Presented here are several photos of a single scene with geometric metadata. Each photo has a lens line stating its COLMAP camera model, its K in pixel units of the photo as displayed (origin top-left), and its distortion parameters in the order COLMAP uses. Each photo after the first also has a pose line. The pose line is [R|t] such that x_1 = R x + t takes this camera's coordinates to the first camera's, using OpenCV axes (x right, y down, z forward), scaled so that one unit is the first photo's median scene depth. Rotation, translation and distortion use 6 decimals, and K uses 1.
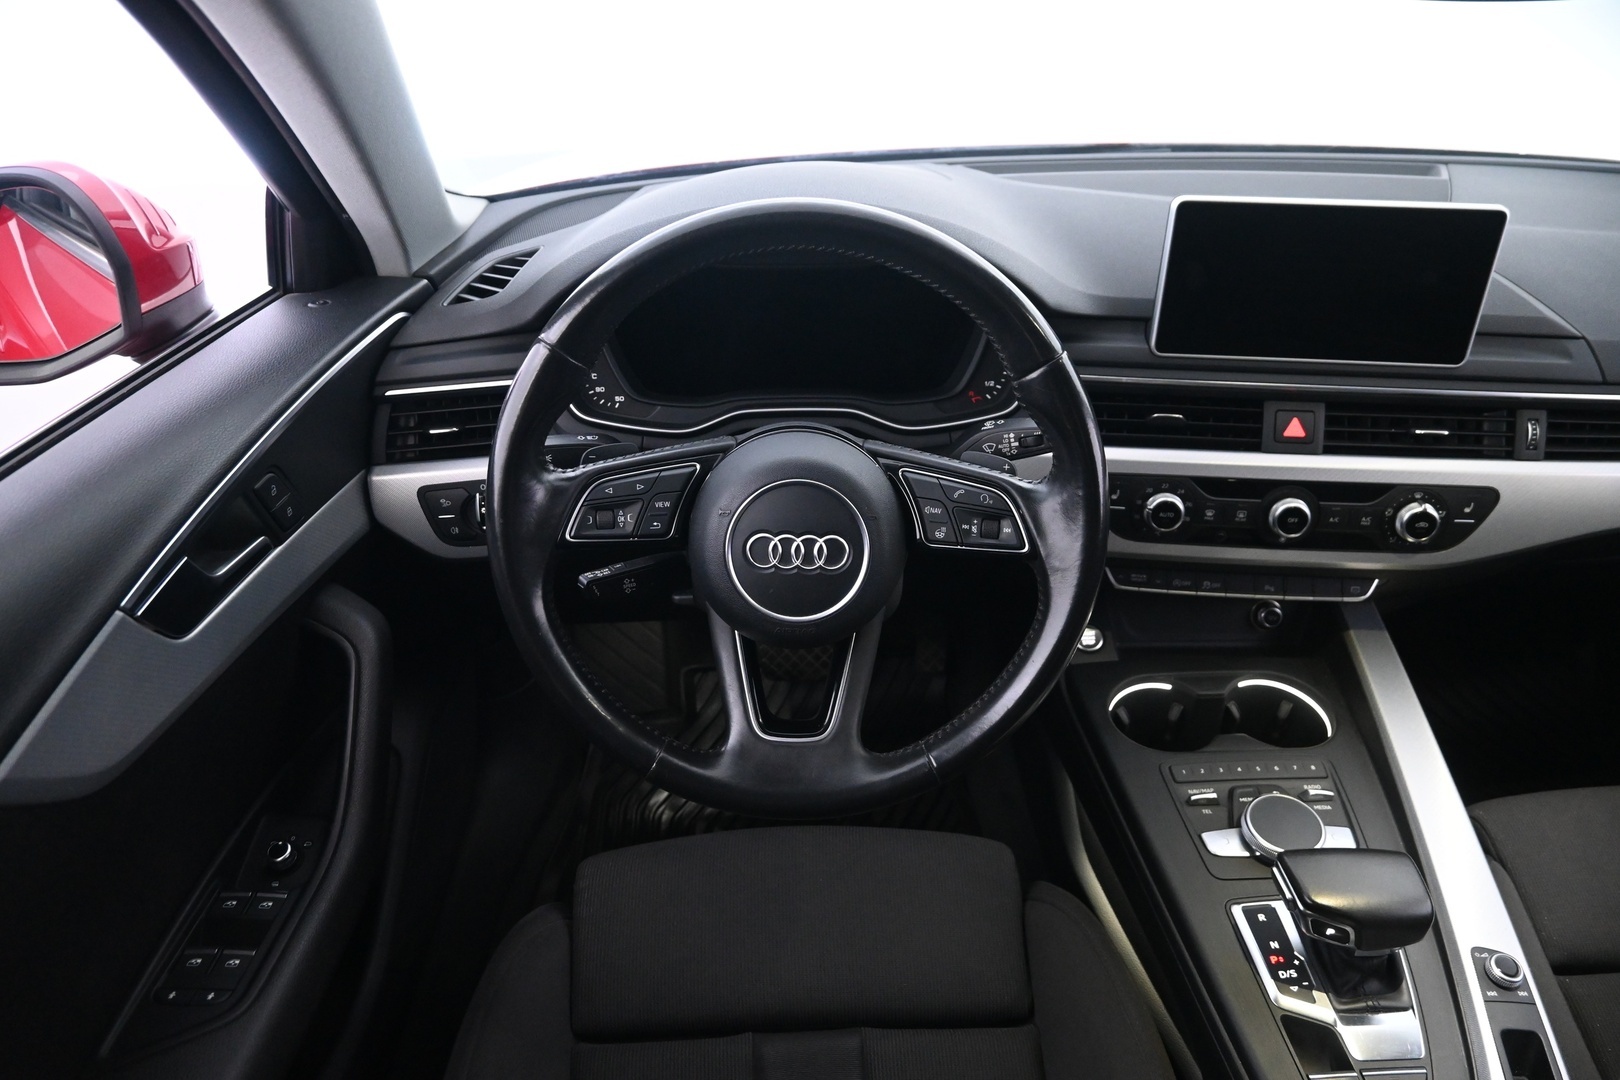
lens RADIAL K [[1123.9, 0, 810.0], [0, 1123.9, 540.0], [0, 0, 1]] dist [-0.038668, -0.000968]
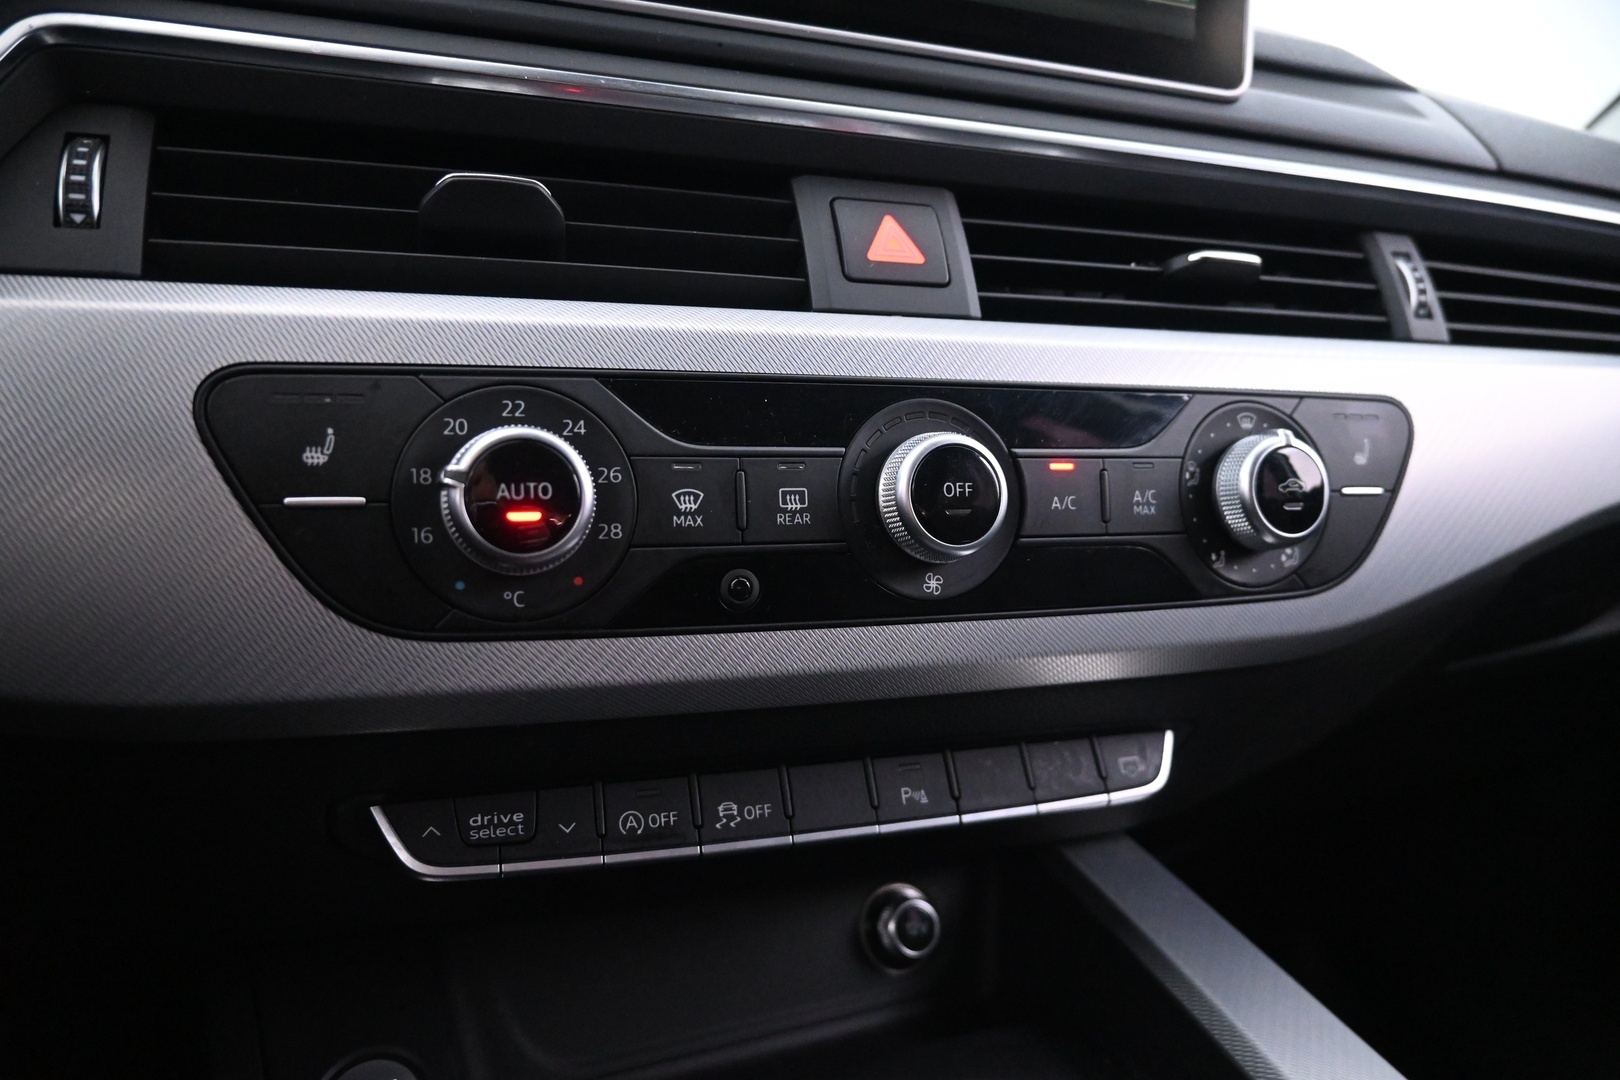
lens RADIAL K [[1123.9, 0, 810.0], [0, 1123.9, 540.0], [0, 0, 1]] dist [-0.038668, -0.000968]
pose [[0.904213, -0.024982, 0.426351, 0.199400], [0.197979, 0.909066, -0.366611, 0.070830], [-0.378423, 0.415902, 0.826935, 0.571593]]
